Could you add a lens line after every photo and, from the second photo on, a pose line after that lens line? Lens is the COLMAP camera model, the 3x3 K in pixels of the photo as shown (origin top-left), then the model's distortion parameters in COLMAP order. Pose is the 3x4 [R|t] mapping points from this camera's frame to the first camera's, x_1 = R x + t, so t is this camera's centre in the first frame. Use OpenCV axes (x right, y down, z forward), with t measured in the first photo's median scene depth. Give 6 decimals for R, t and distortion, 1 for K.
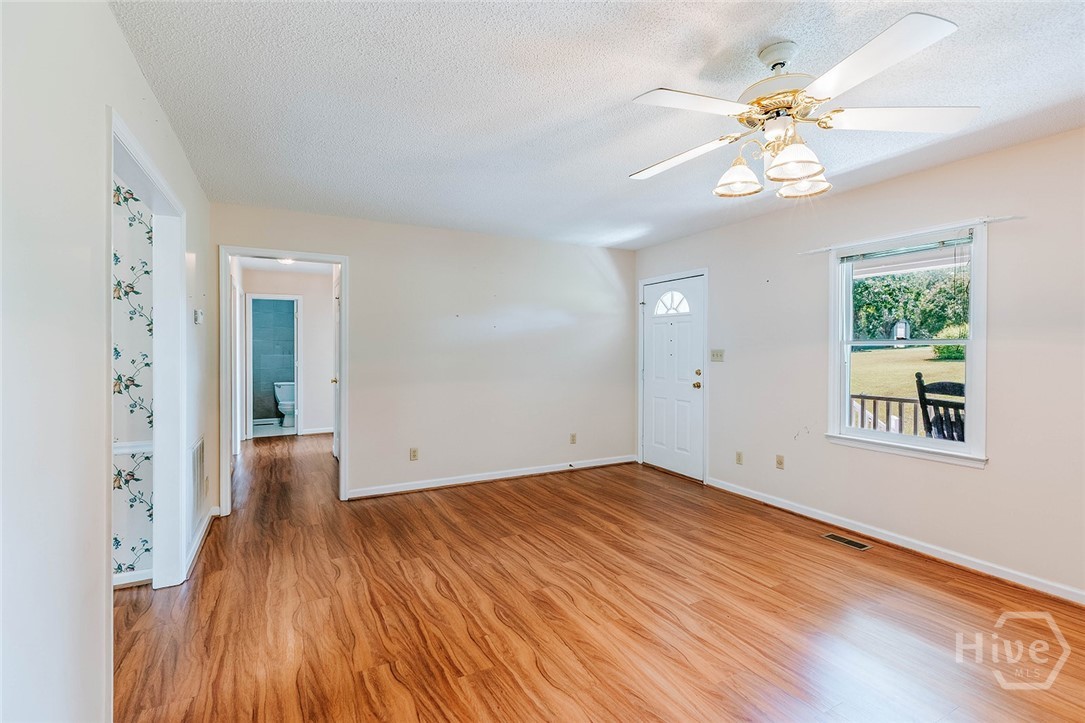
lens RADIAL K [[502.8, 0, 547.7], [0, 502.8, 351.9], [0, 0, 1]] dist [-0.005722, -0.000432]
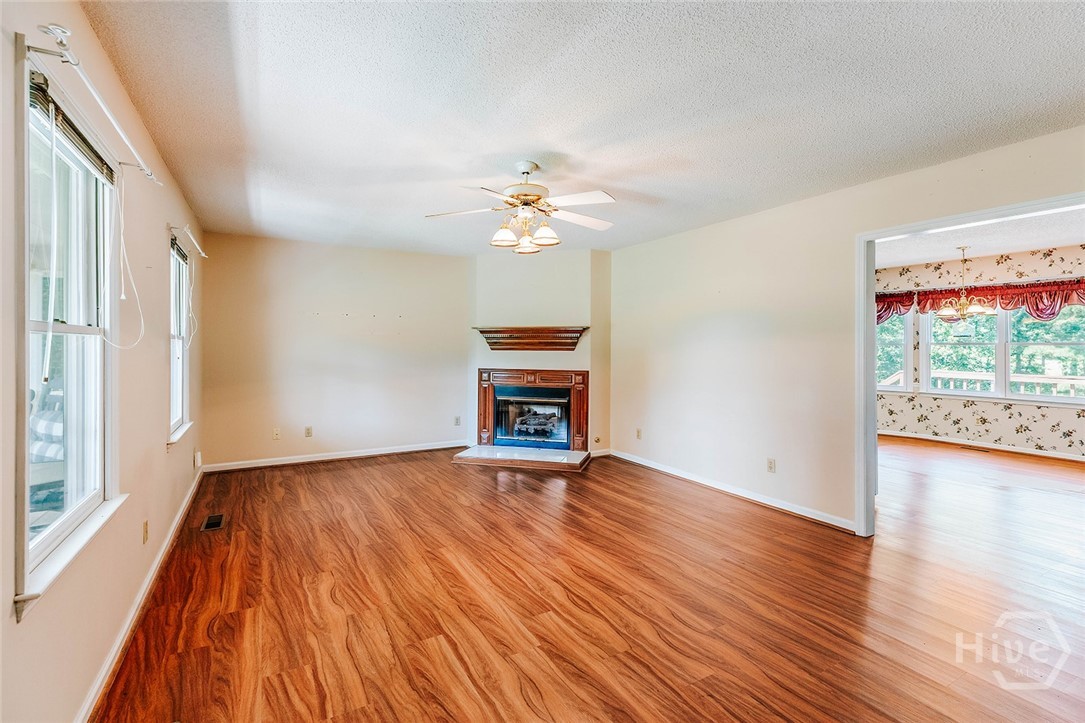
lens RADIAL K [[502.8, 0, 537.5], [0, 502.8, 351.4], [0, 0, 1]] dist [-0.005722, -0.000432]
pose [[-0.999961, -0.002196, -0.008554, 0.299147], [-0.002321, 0.999890, 0.014666, -0.010695], [0.008521, 0.014686, -0.999856, 1.846922]]
